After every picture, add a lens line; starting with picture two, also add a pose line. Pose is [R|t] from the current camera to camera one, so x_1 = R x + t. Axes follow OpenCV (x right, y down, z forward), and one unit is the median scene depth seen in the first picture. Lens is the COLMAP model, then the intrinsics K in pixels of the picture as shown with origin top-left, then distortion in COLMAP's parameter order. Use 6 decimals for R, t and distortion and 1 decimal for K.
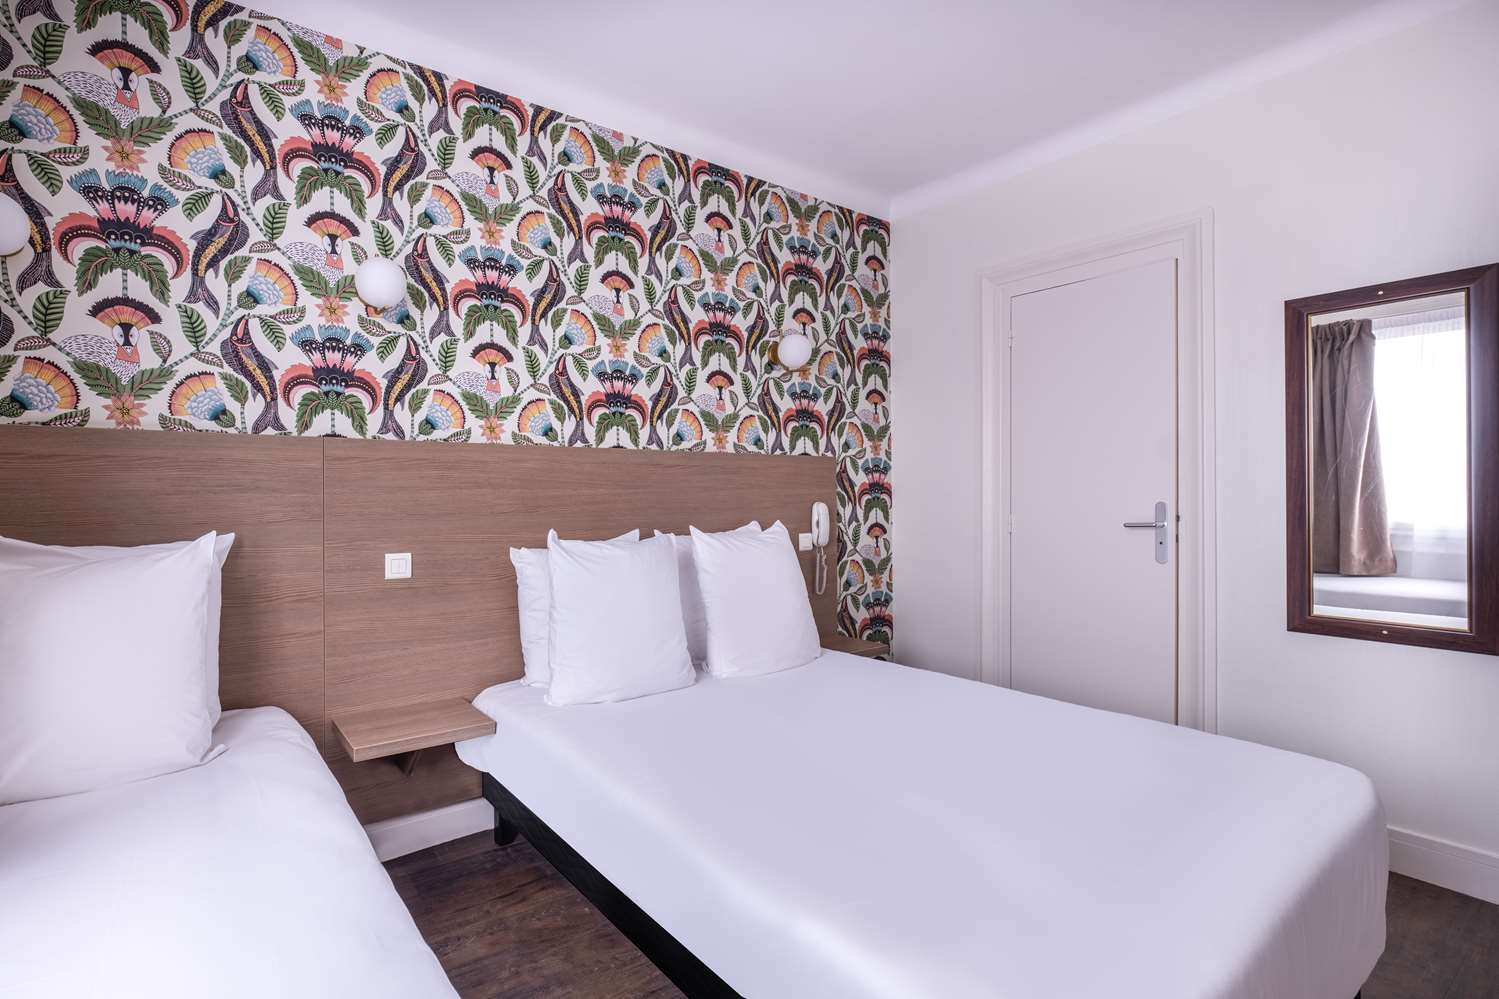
lens RADIAL K [[717.8, 0, 746.9], [0, 717.8, 501.7], [0, 0, 1]] dist [0.013453, -0.001568]
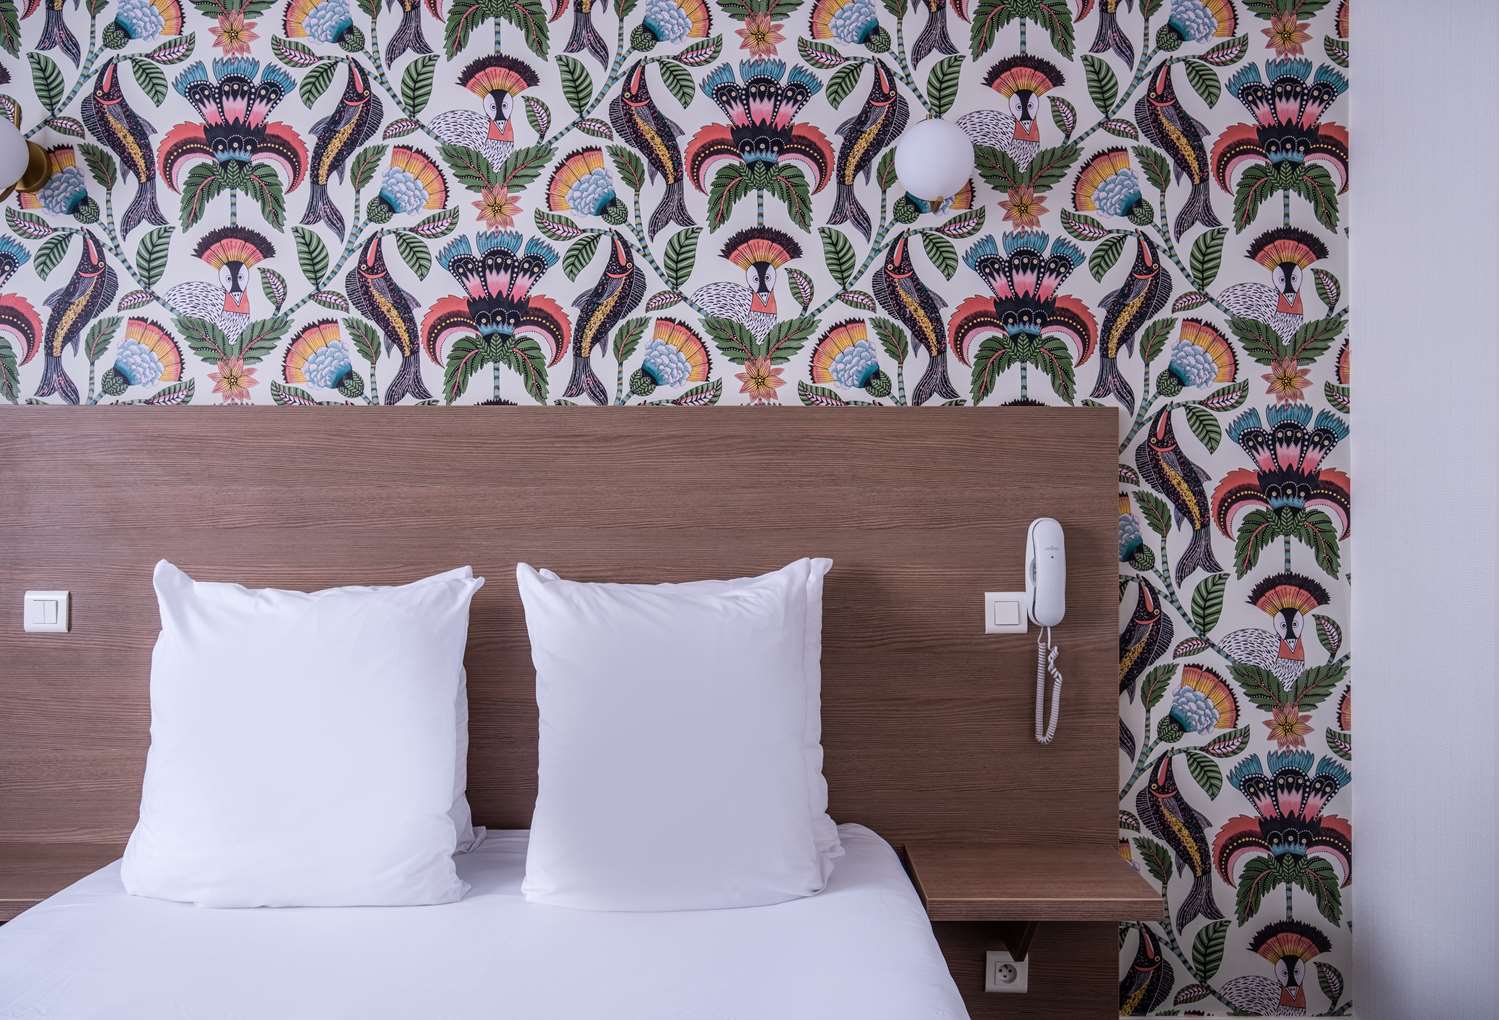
lens RADIAL K [[1284.4, 0, 751.1], [0, 1284.4, 503.7], [0, 0, 1]] dist [0.007606, 0.005692]
pose [[0.798674, 0.009346, -0.601691, 0.431860], [-0.011835, 0.999930, -0.000178, -0.005871], [0.601647, 0.007263, 0.798729, 0.324440]]
